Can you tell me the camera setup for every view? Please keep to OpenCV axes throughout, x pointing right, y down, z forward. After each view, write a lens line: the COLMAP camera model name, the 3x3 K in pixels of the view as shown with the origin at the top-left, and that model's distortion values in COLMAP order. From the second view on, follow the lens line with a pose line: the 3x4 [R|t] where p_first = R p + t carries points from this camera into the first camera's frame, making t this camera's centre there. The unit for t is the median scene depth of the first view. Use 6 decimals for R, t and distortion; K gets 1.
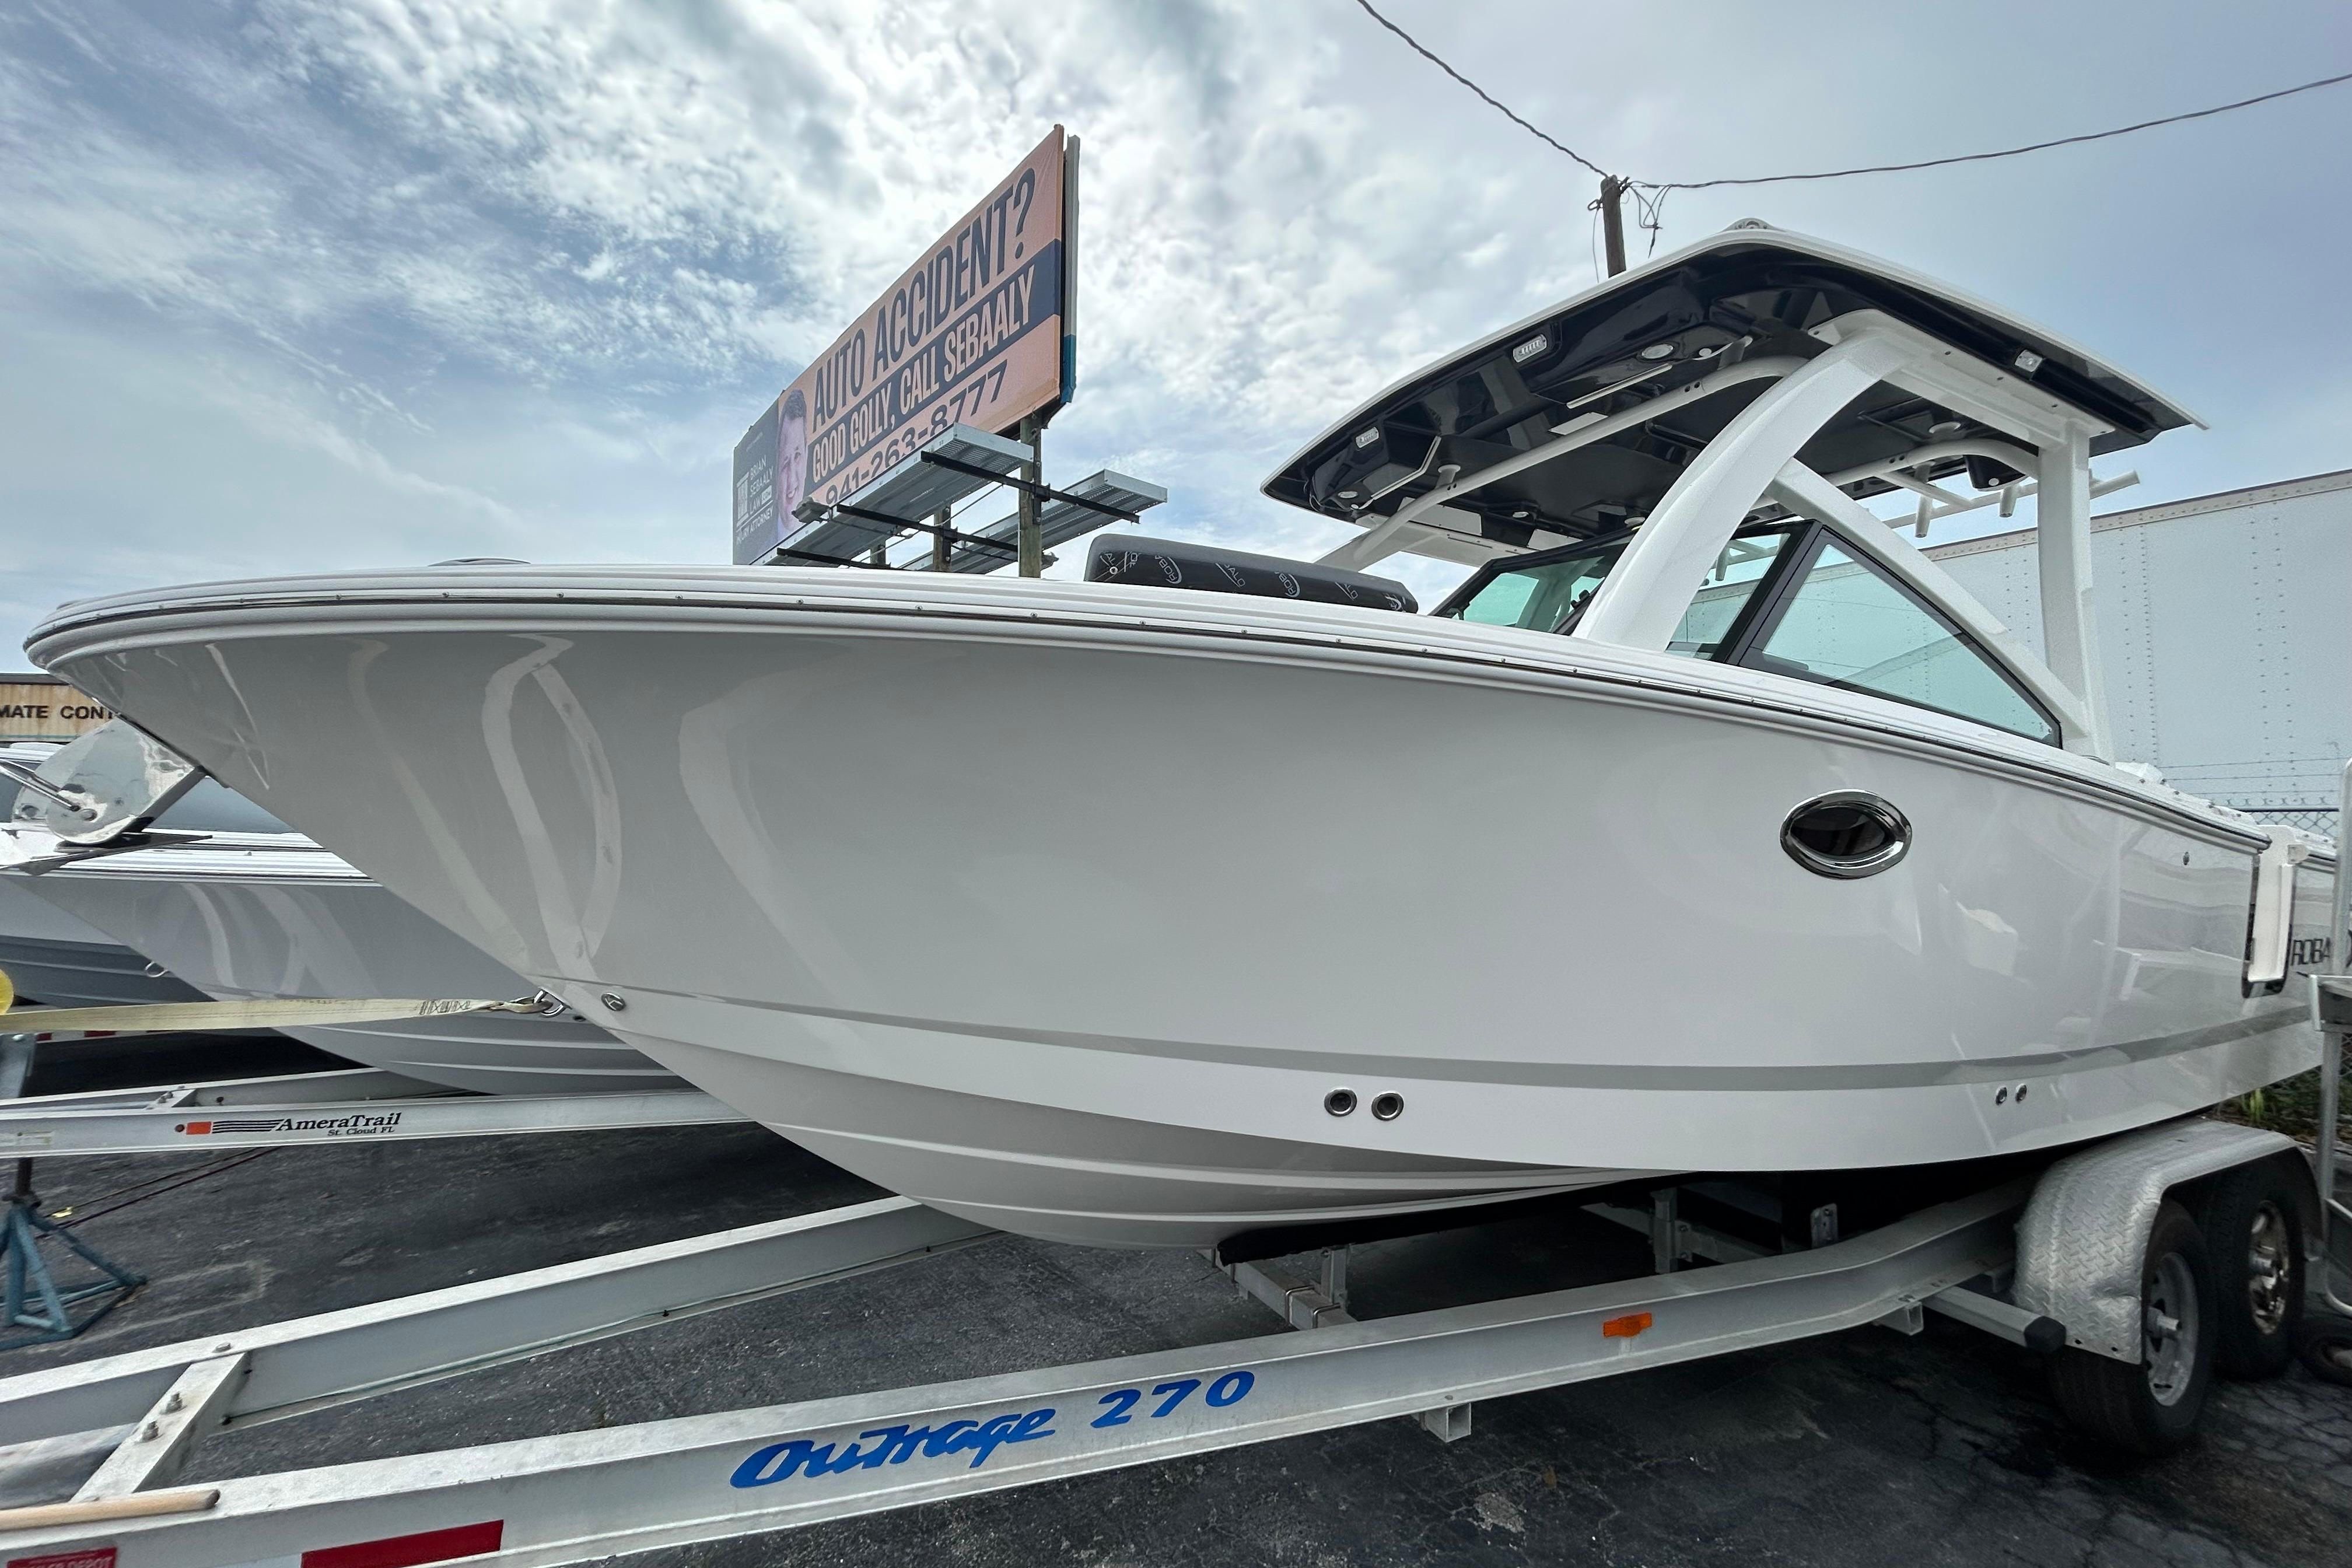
lens RADIAL K [[926.1, 0, 1176.0], [0, 926.1, 784.0], [0, 0, 1]] dist [-0.007171, 0.002829]
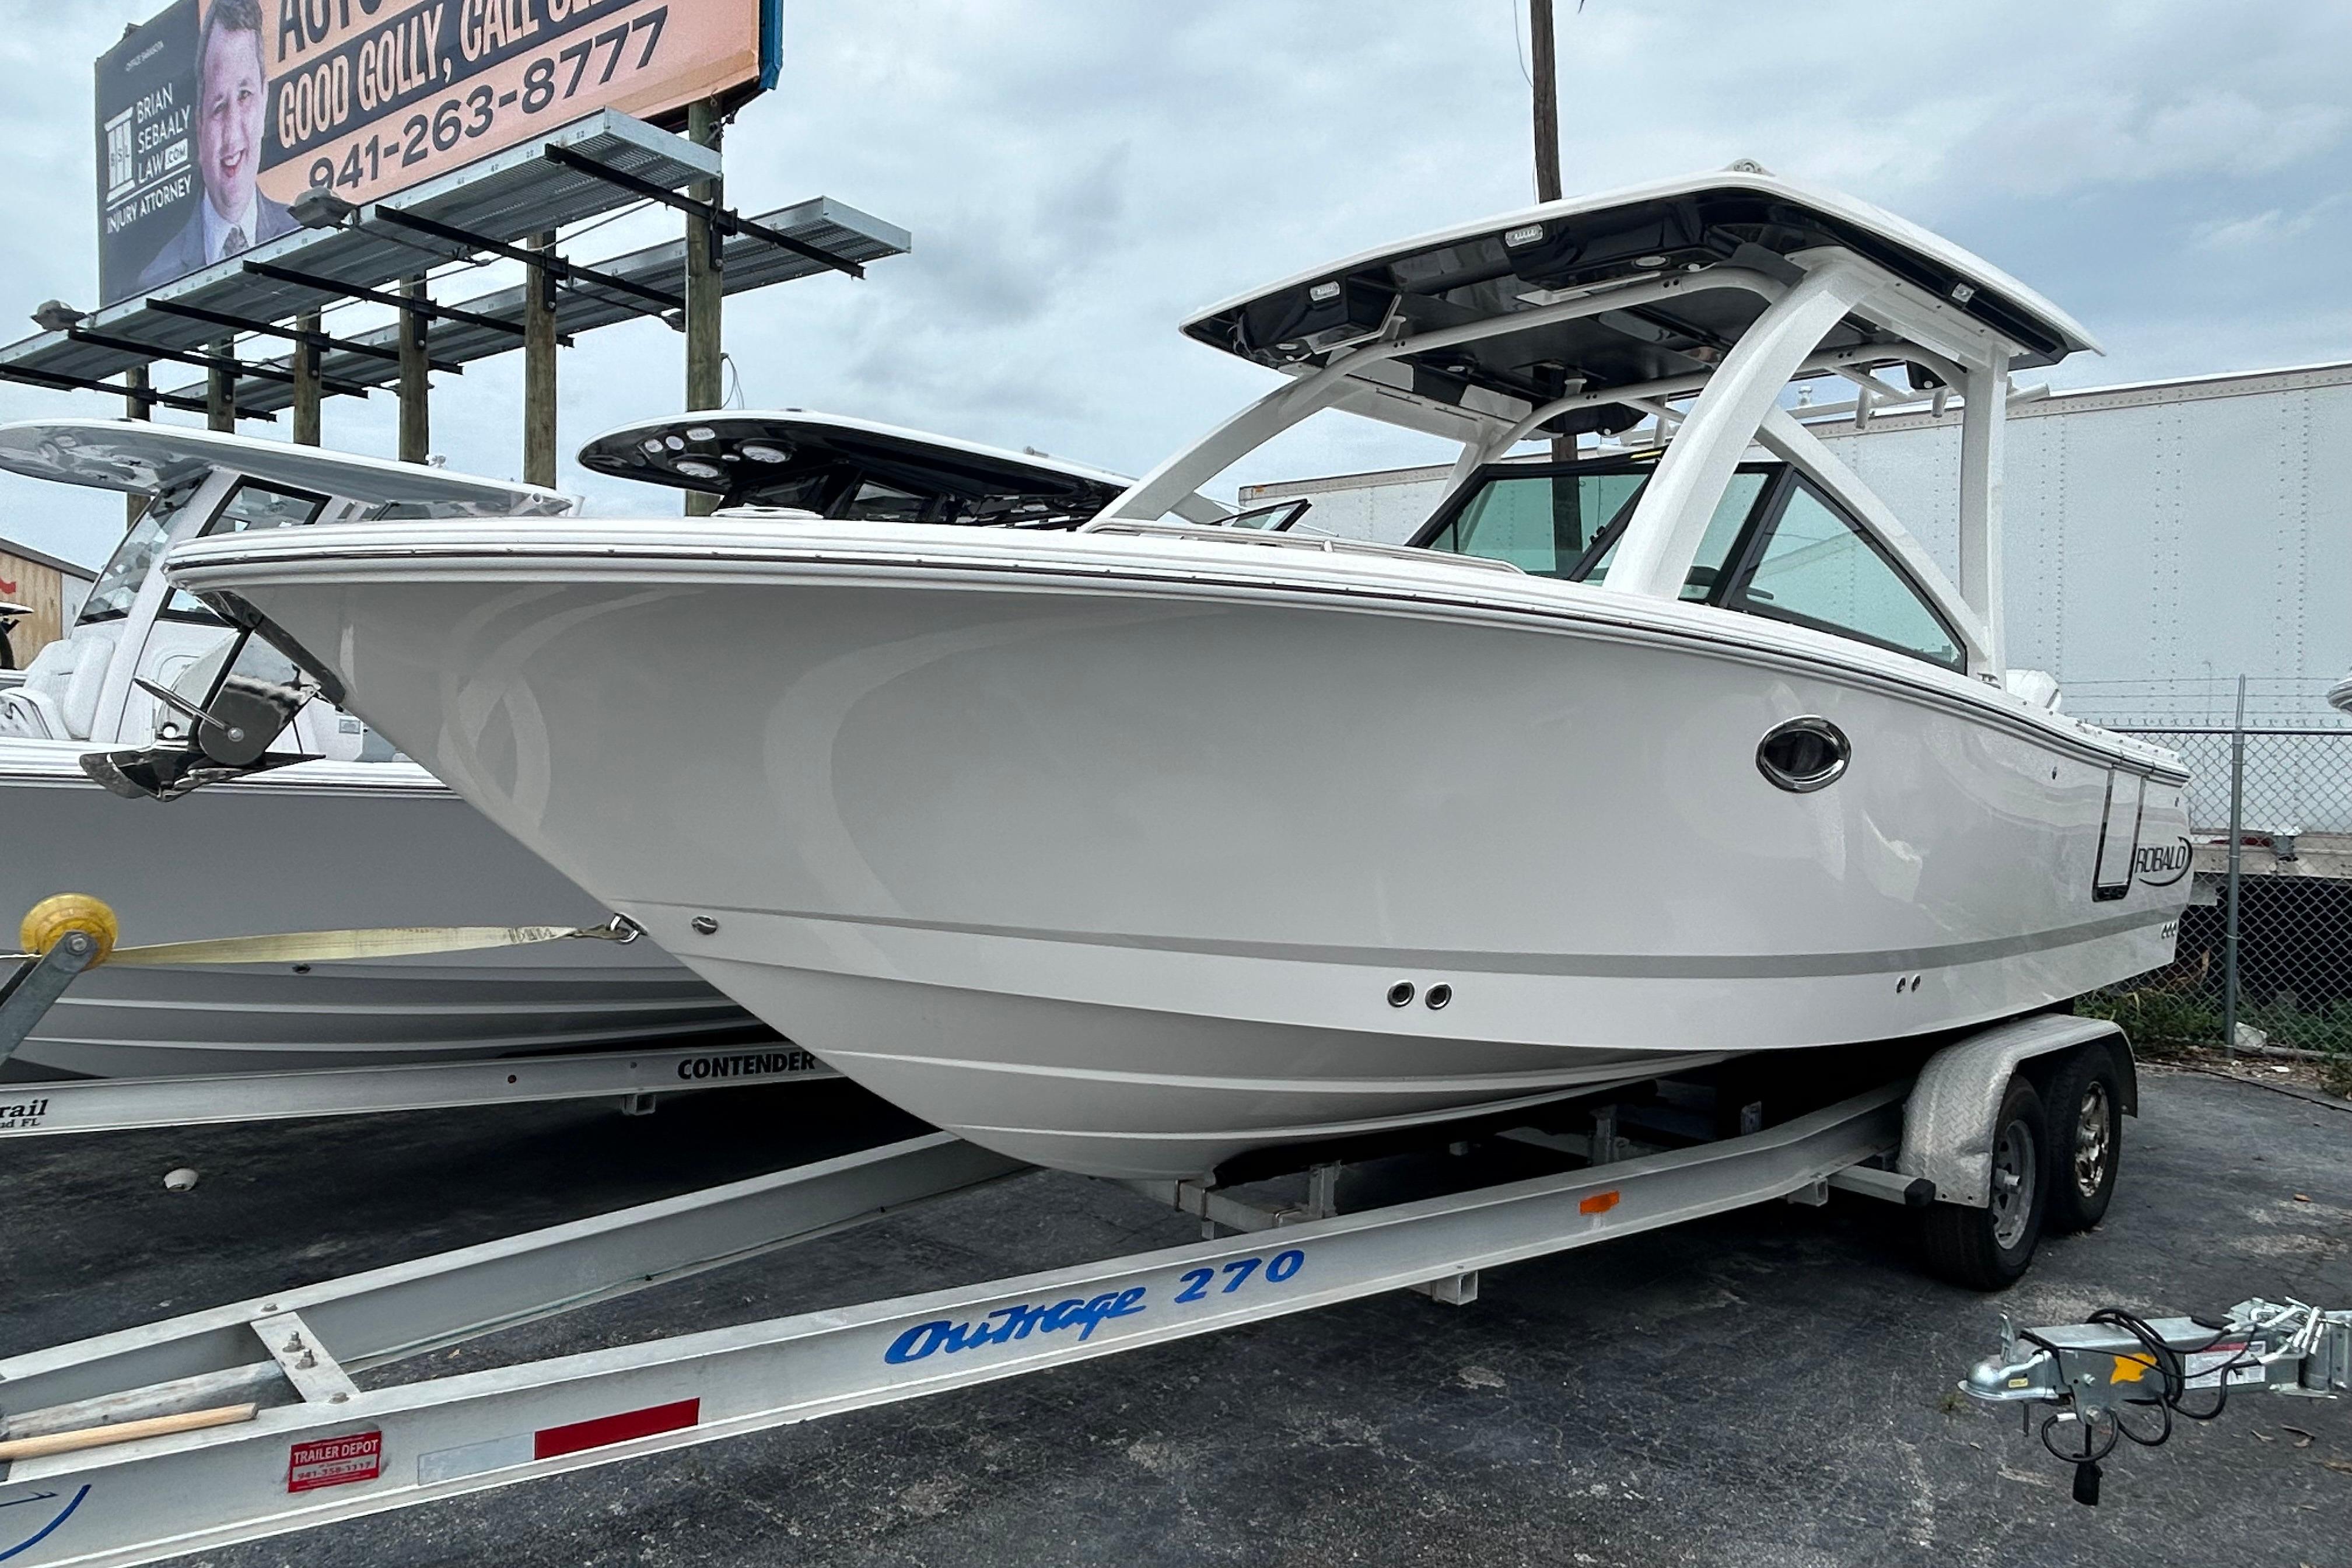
lens RADIAL K [[1423.7, 0, 1179.7], [0, 1423.7, 771.9], [0, 0, 1]] dist [0.003347, -0.000888]
pose [[0.967271, -0.001867, 0.253740, -0.368635], [-0.018739, 0.996717, 0.078768, -0.037471], [-0.253054, -0.080945, 0.964060, -0.402402]]
